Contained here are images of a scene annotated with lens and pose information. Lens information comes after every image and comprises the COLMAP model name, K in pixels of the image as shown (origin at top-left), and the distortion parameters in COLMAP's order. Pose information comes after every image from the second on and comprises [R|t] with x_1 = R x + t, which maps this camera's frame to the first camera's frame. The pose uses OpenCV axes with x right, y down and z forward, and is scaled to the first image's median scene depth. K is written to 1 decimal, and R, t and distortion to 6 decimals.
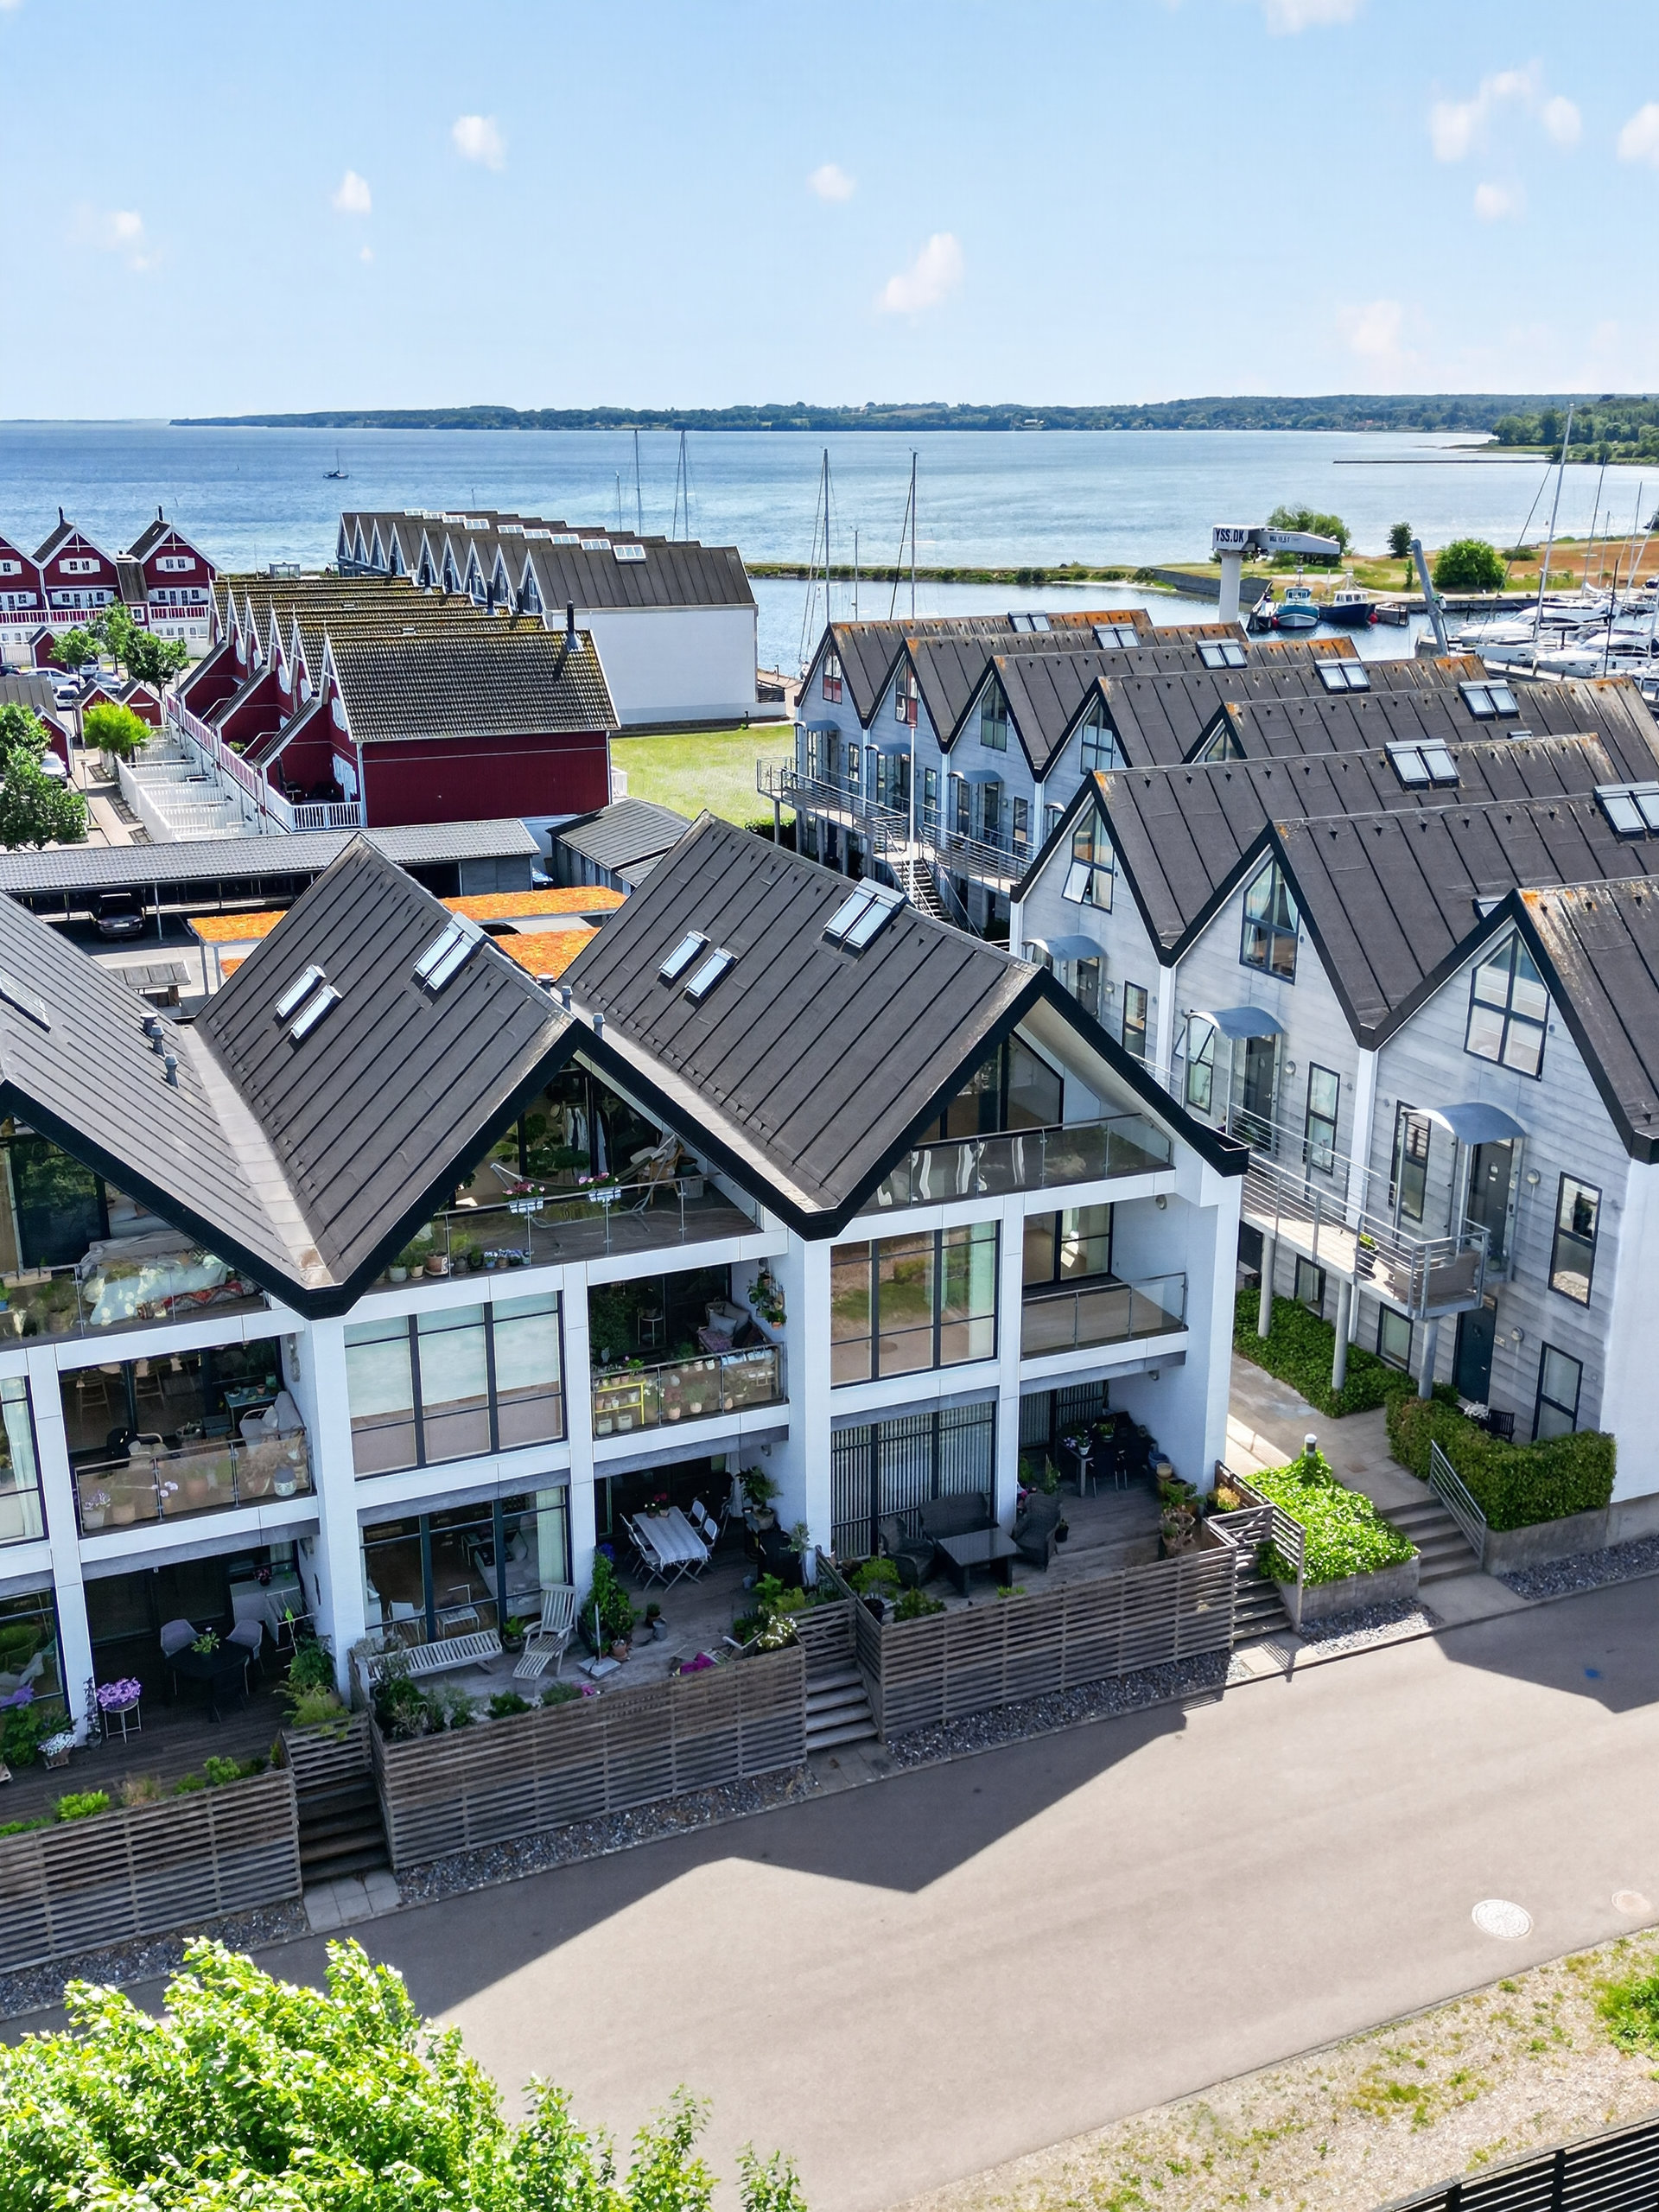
lens RADIAL K [[2157.1, 0, 829.5], [0, 2157.1, 1106.0], [0, 0, 1]] dist [0.066416, -0.033395]
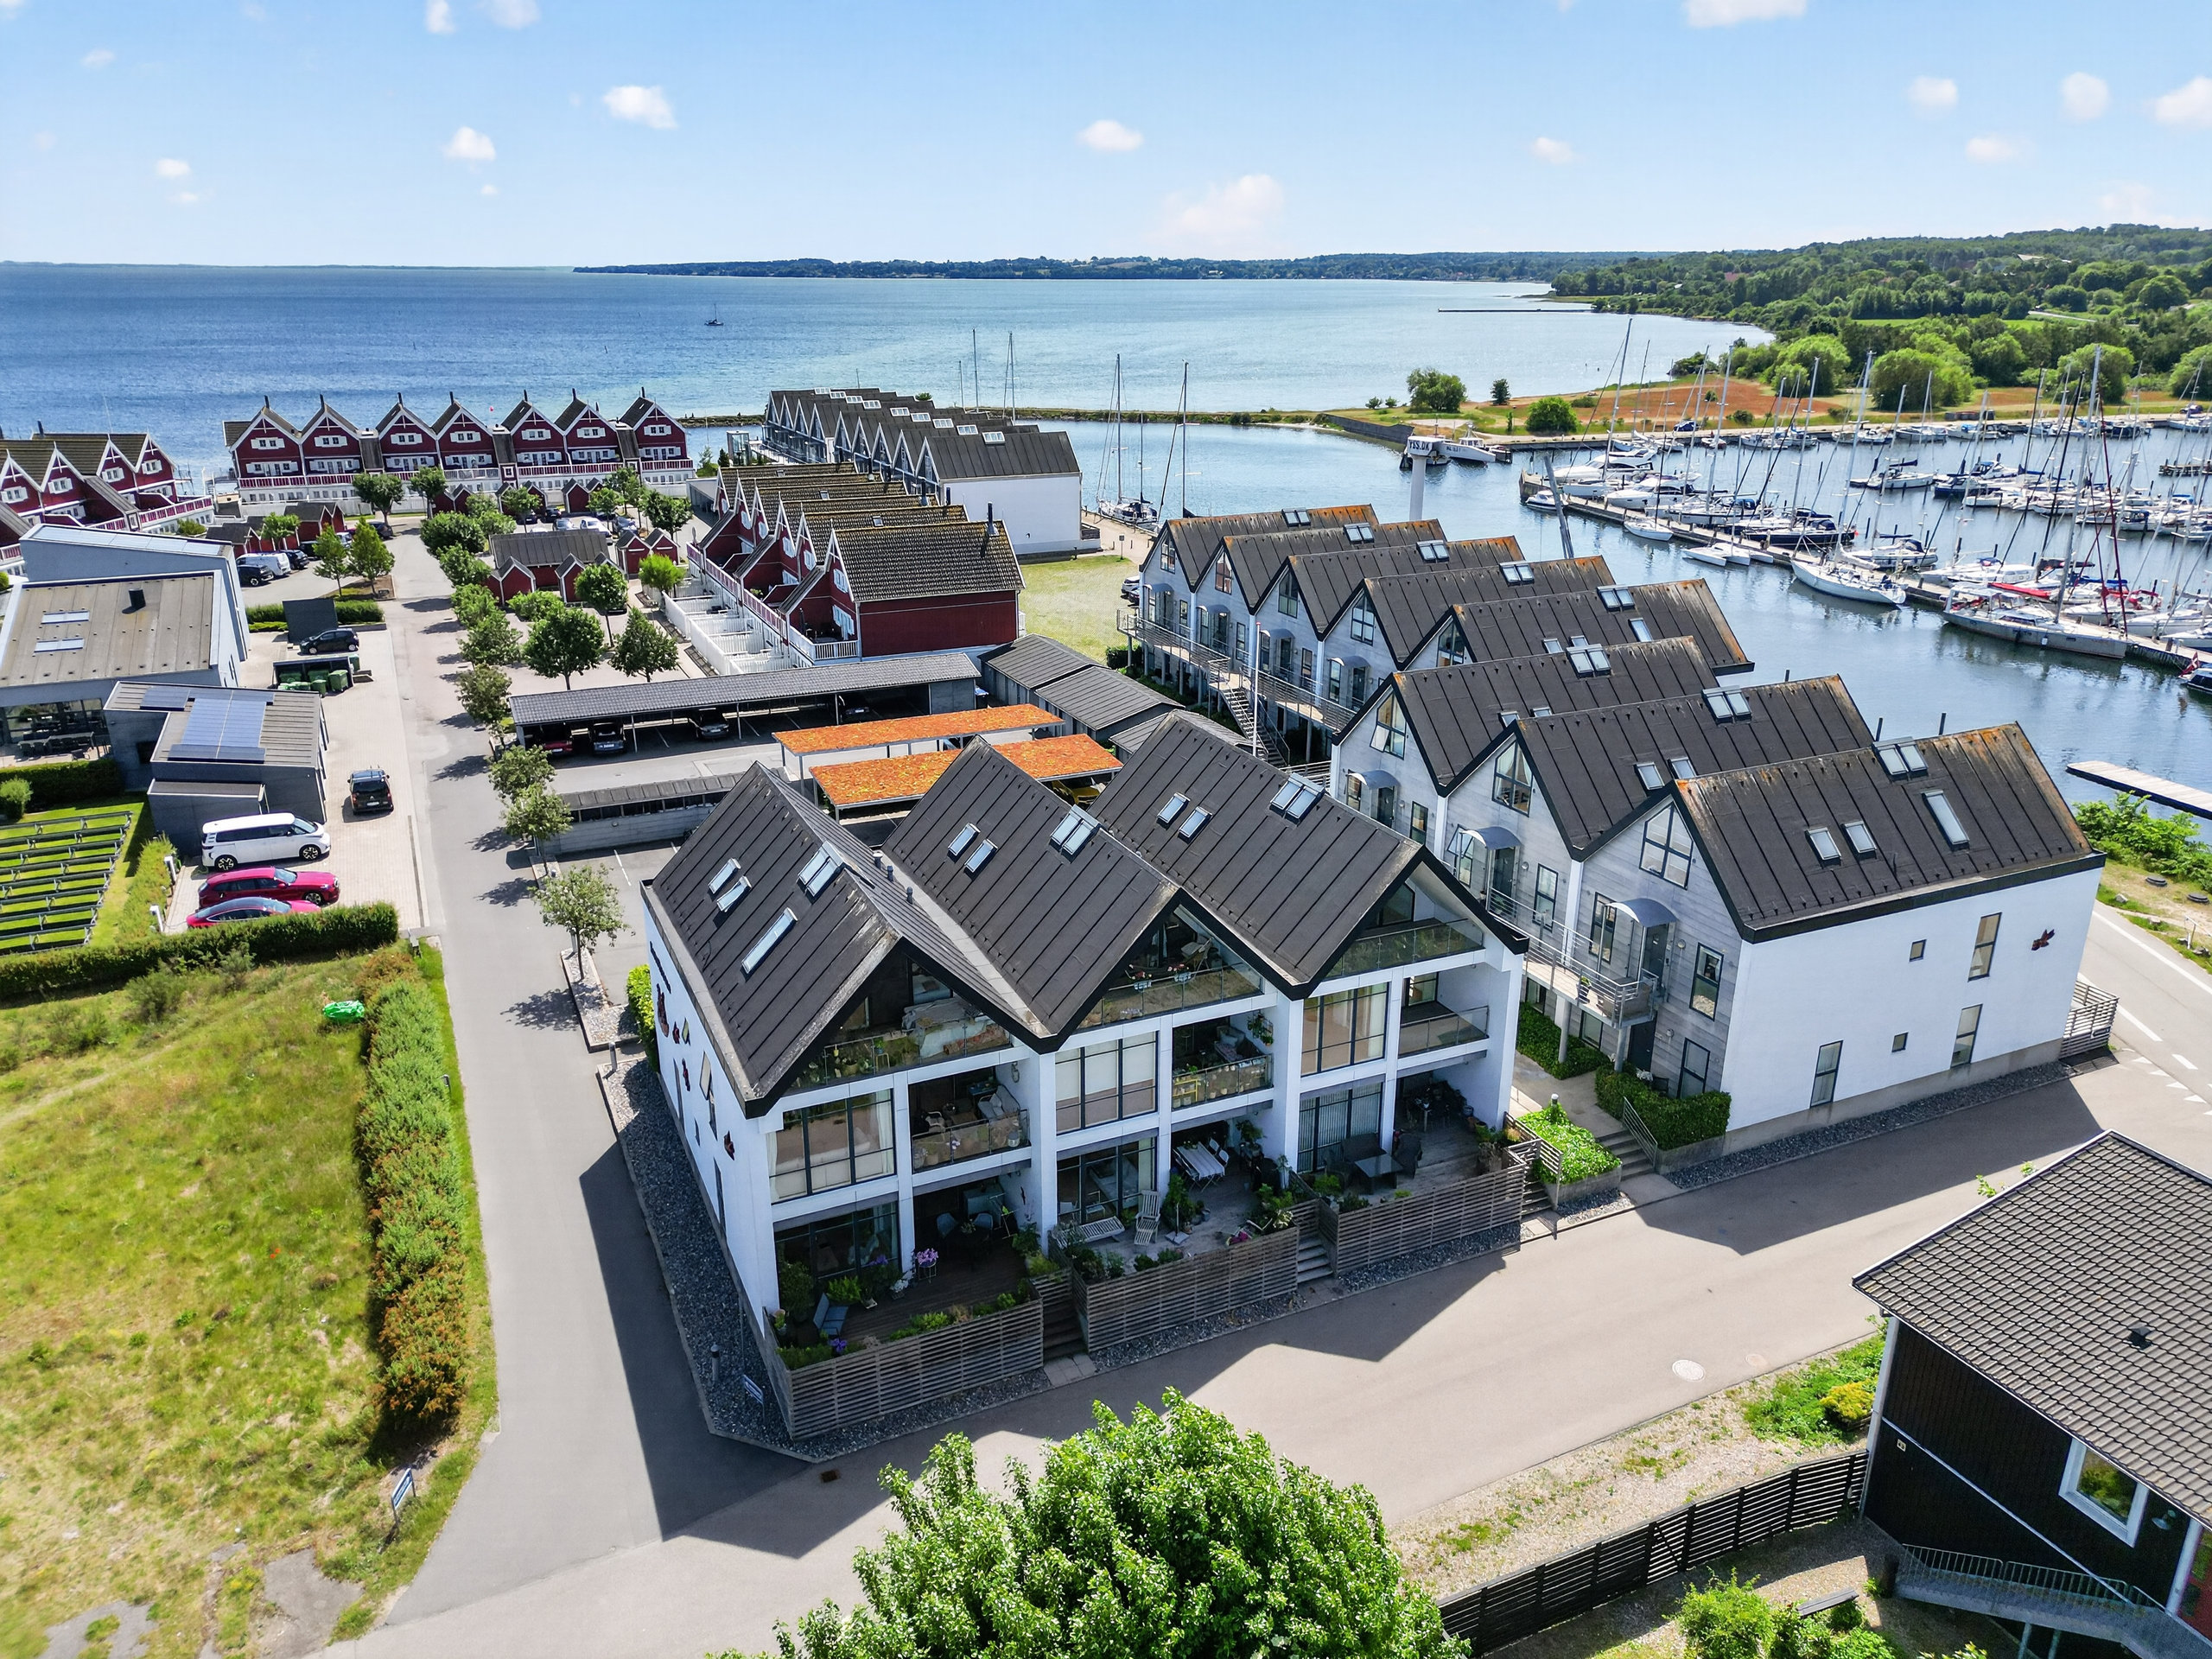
lens RADIAL K [[1574.2, 0, 1106.0], [0, 1574.2, 829.5], [0, 0, 1]] dist [0.064502, -0.054034]
pose [[0.999655, -0.007368, 0.025214, -0.159913], [0.006483, 0.999366, 0.035007, -0.102046], [-0.025456, -0.034832, 0.999069, -0.240059]]
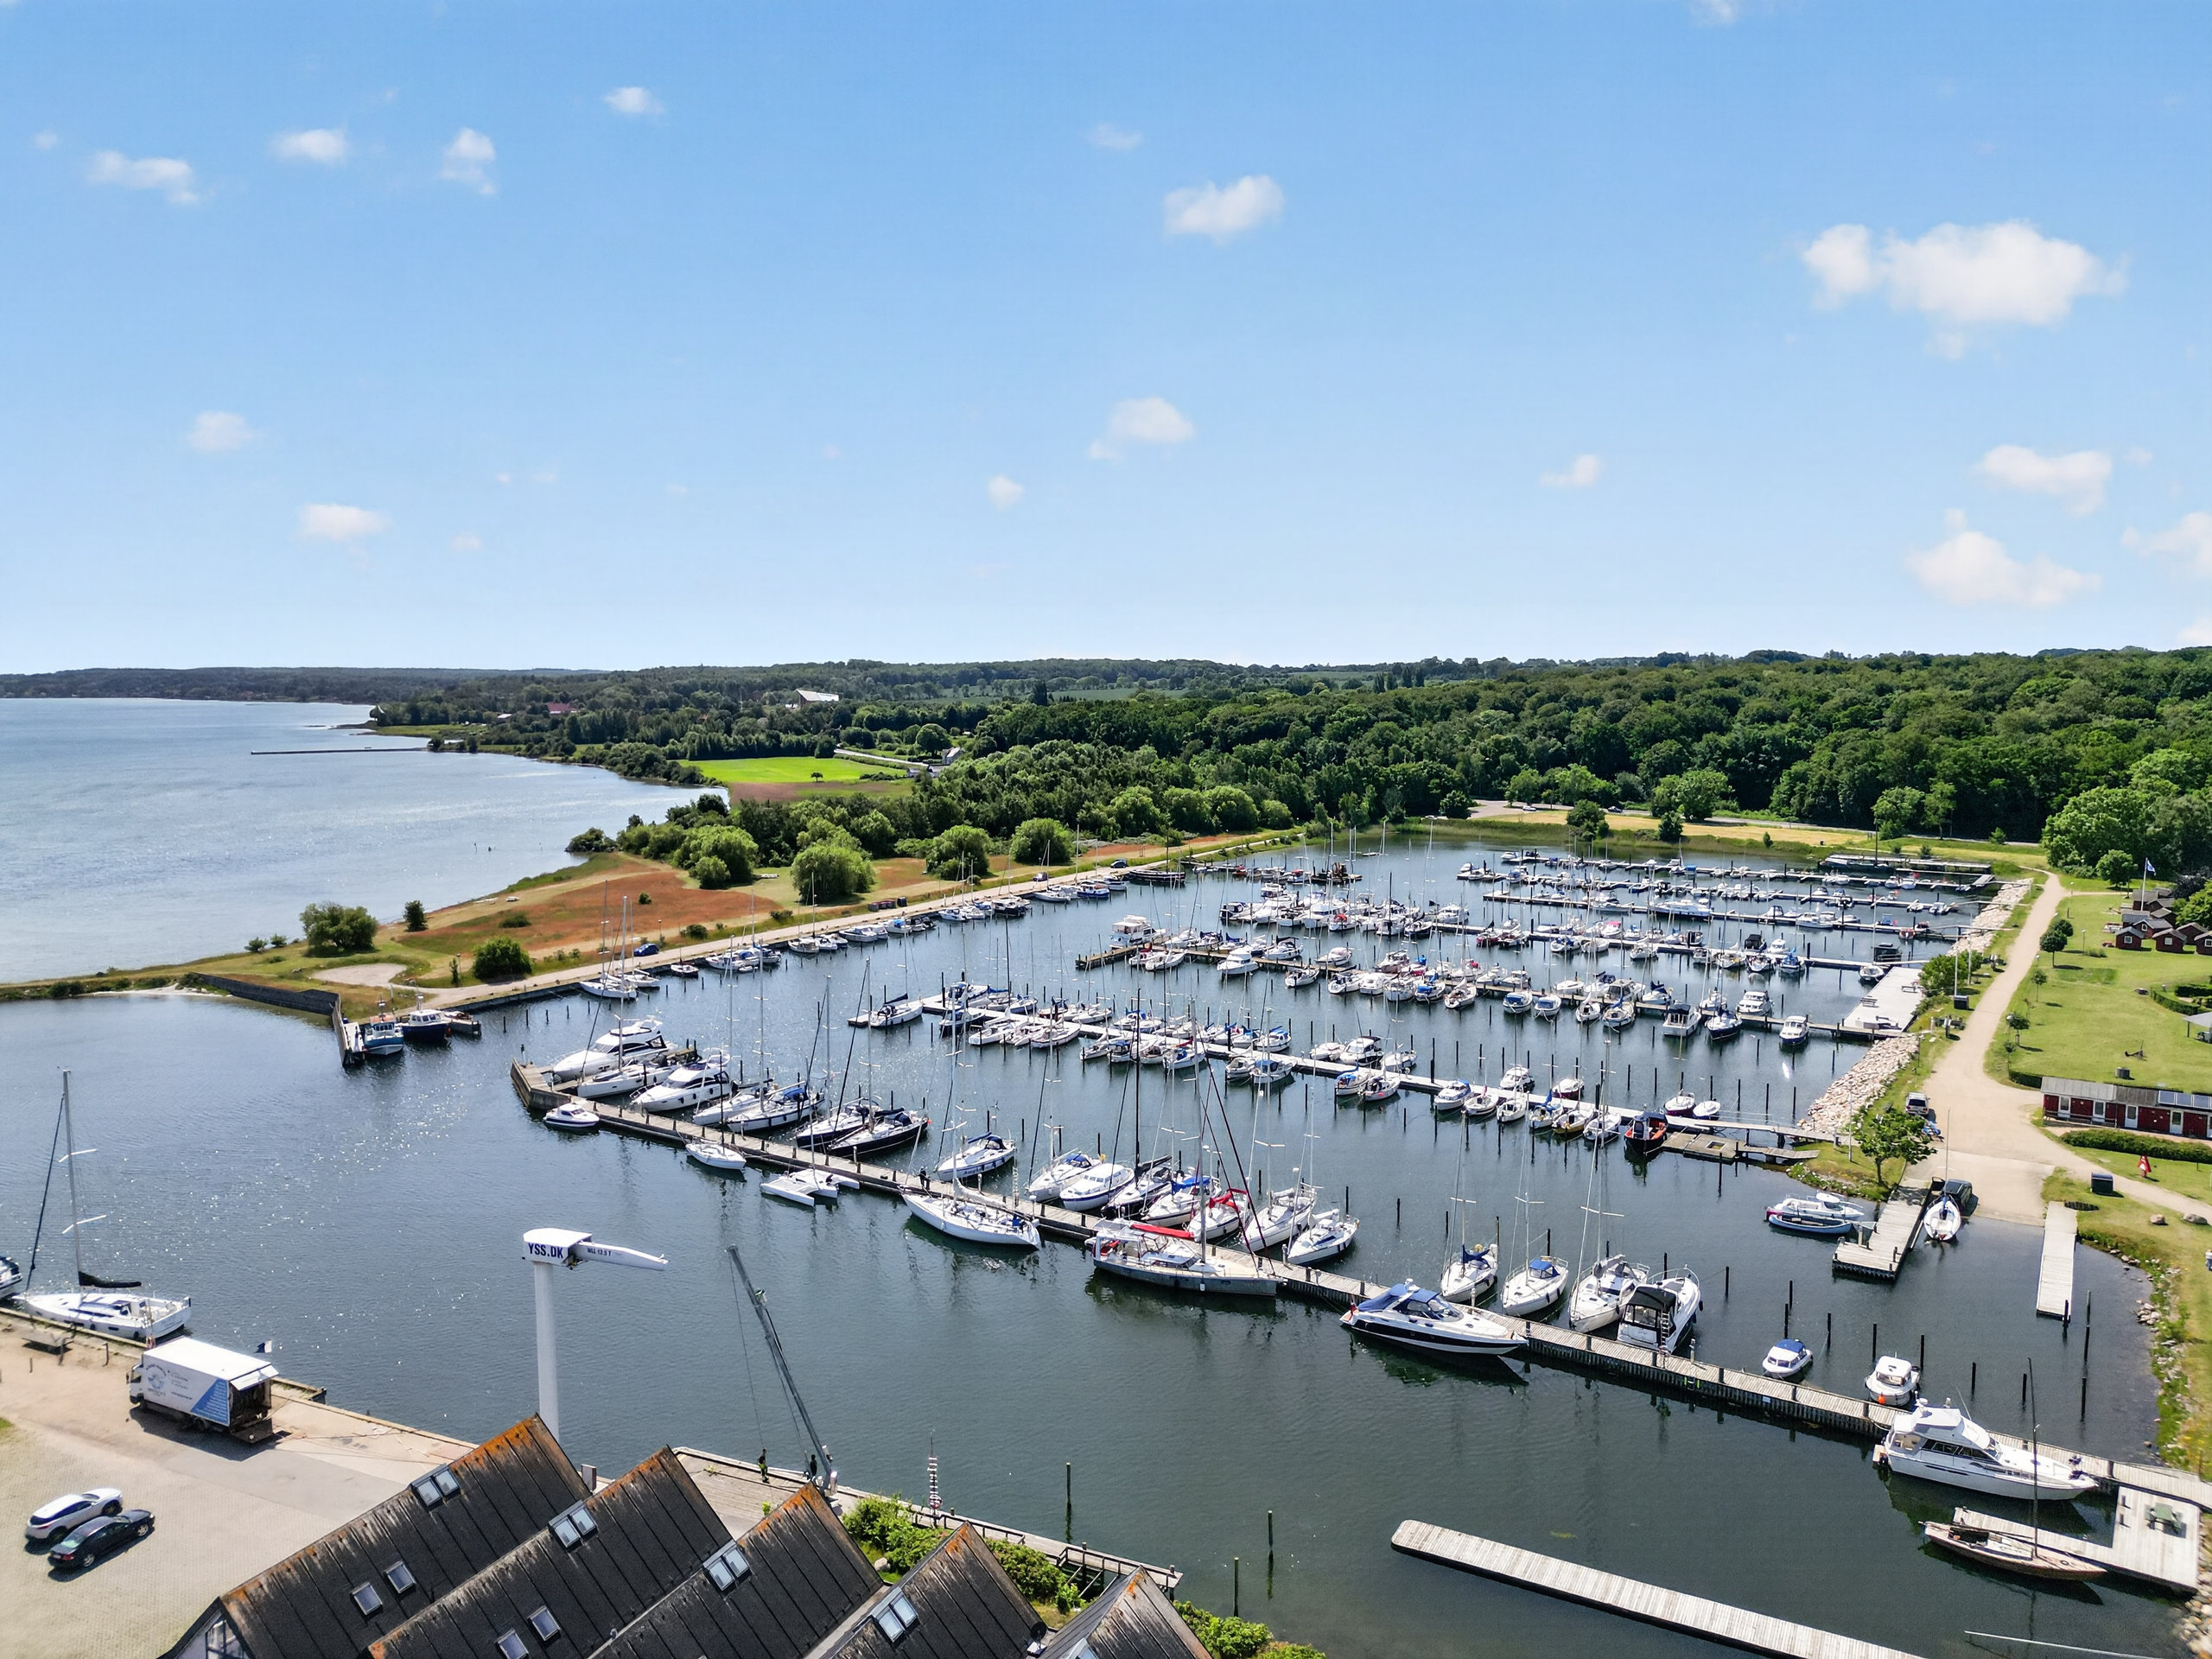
lens RADIAL K [[1574.2, 0, 1106.0], [0, 1574.2, 829.5], [0, 0, 1]] dist [0.064502, -0.054034]
pose [[0.746110, -0.069217, 0.662216, -0.307890], [0.205112, 0.970107, -0.129698, -0.806840], [-0.633443, 0.232597, 0.738003, 0.506759]]
